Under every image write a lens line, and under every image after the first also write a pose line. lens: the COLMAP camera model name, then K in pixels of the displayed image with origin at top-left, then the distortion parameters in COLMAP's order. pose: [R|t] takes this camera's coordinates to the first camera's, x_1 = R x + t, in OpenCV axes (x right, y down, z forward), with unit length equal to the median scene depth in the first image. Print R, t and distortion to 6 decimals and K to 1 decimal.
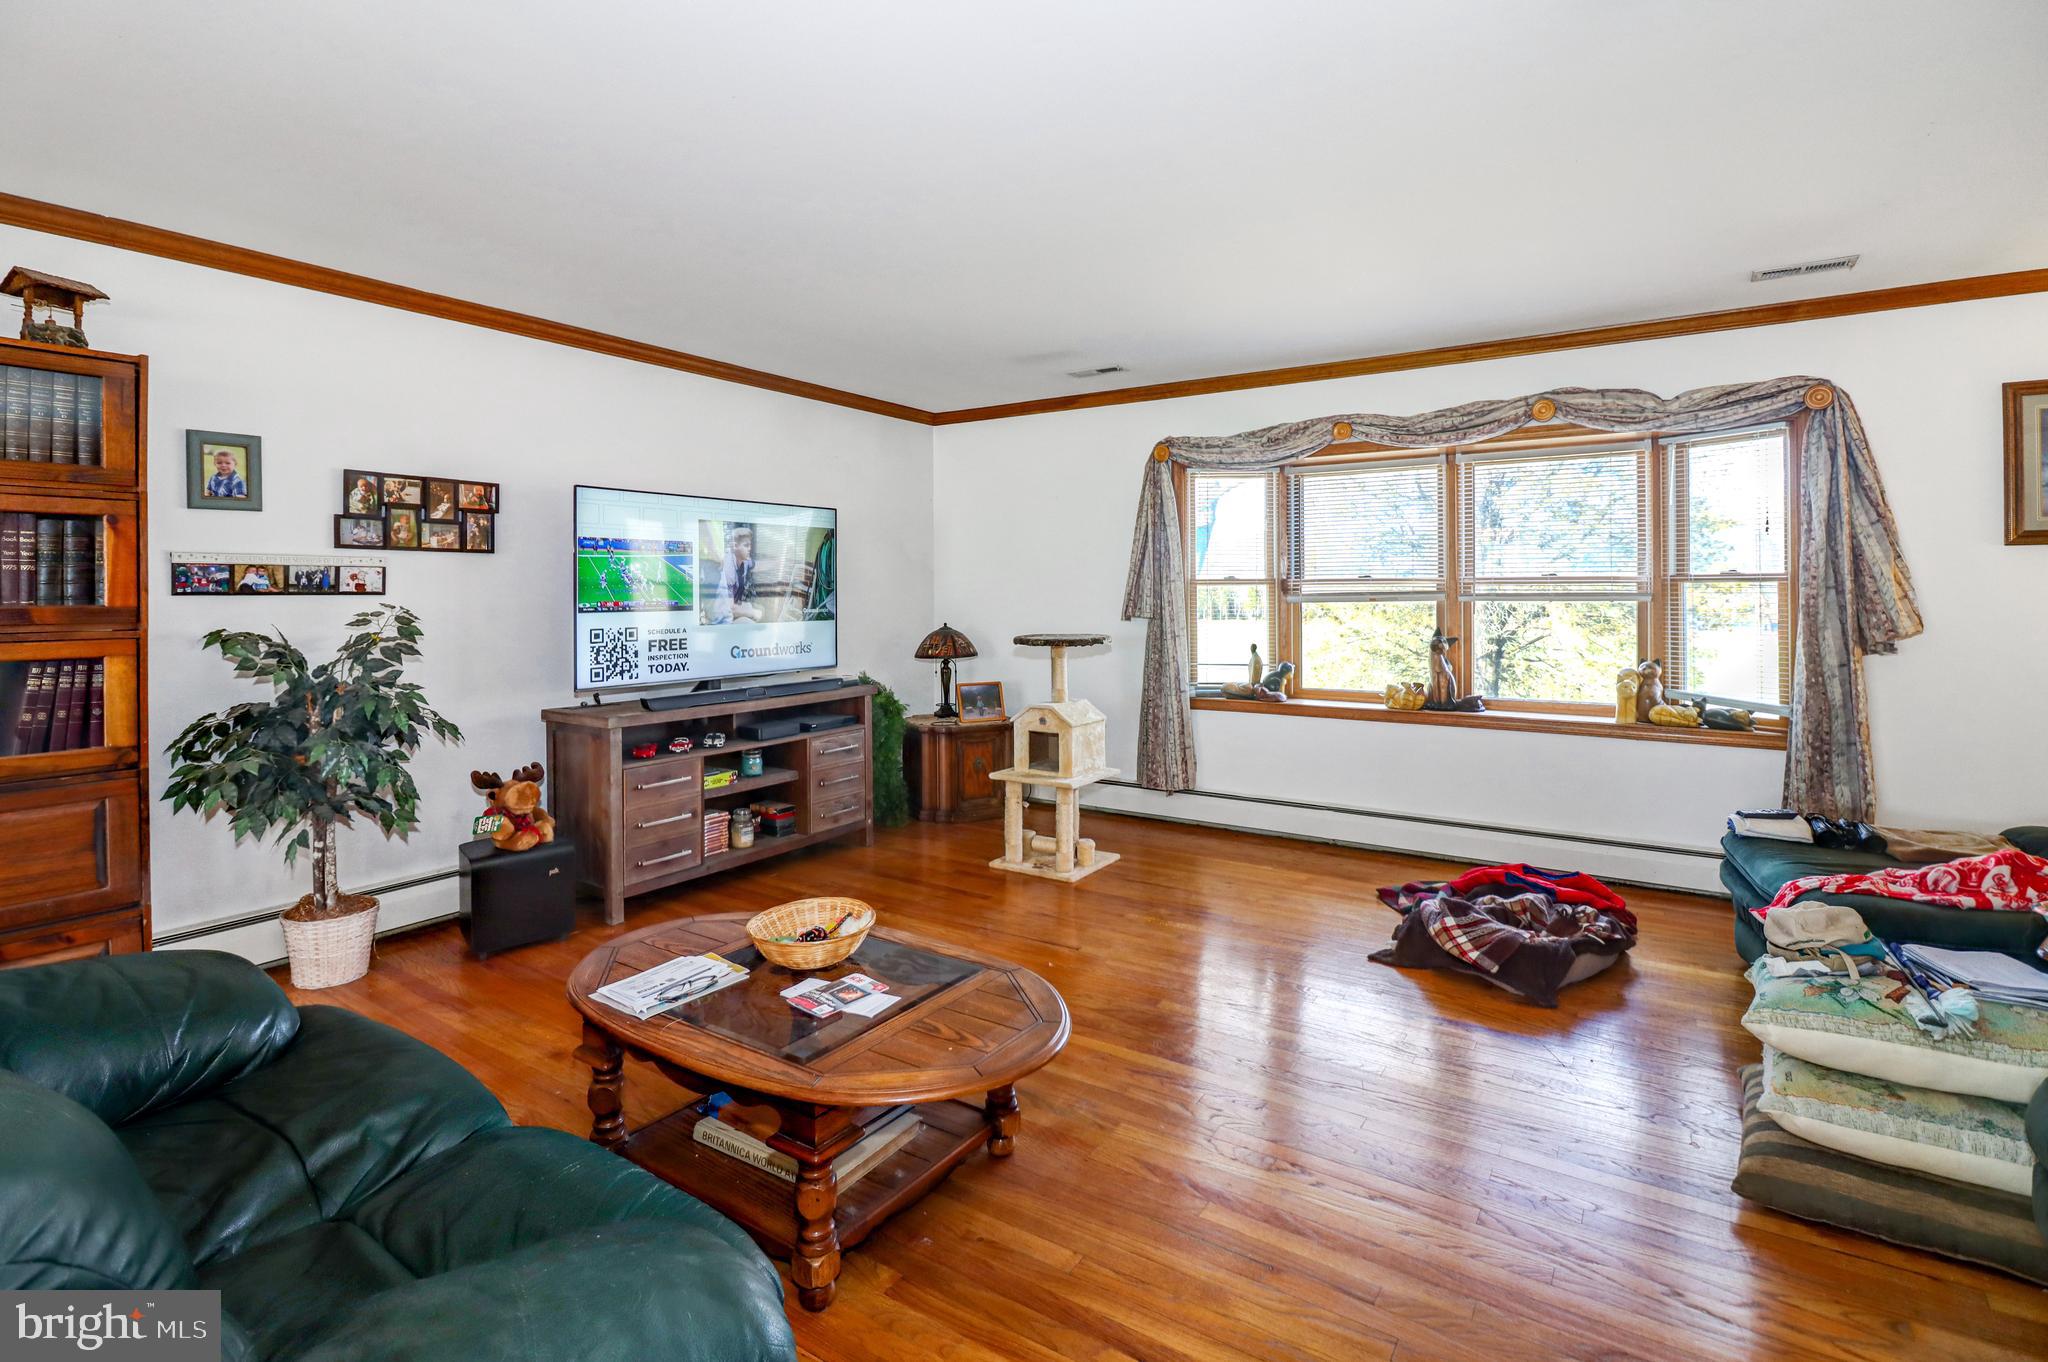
lens RADIAL K [[979.5, 0, 1050.7], [0, 979.5, 603.3], [0, 0, 1]] dist [0.001734, 0.000607]
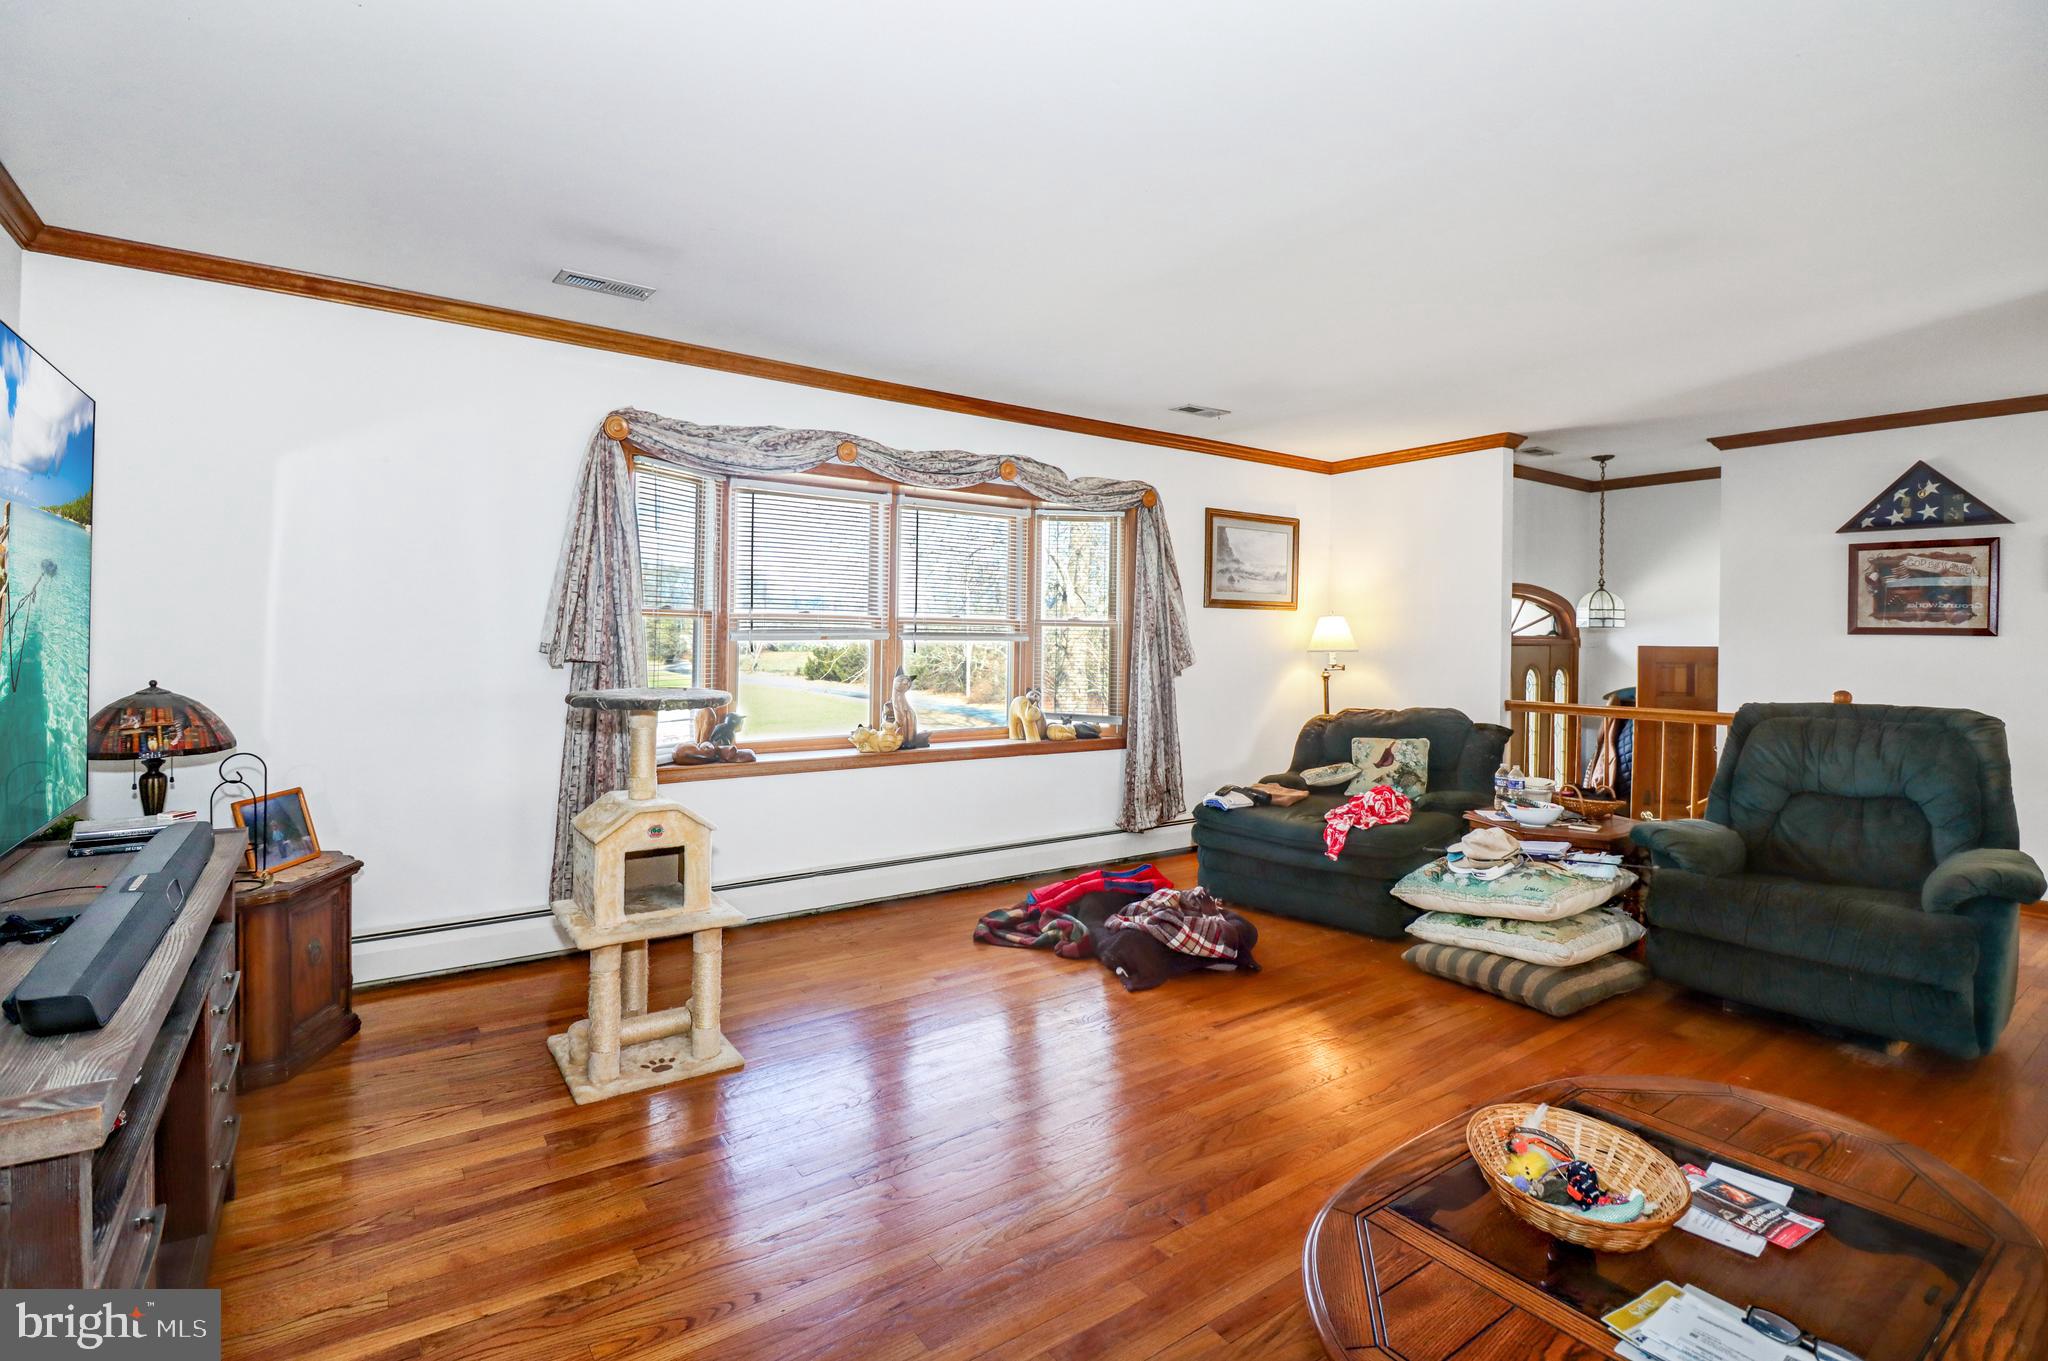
lens RADIAL K [[979.5, 0, 1034.5], [0, 979.5, 630.3], [0, 0, 1]] dist [0.001734, 0.000607]
pose [[0.353247, 0.009425, 0.935482, -0.545477], [-0.011125, 0.999921, -0.005873, -0.008637], [-0.935464, -0.008333, 0.353324, 0.586786]]
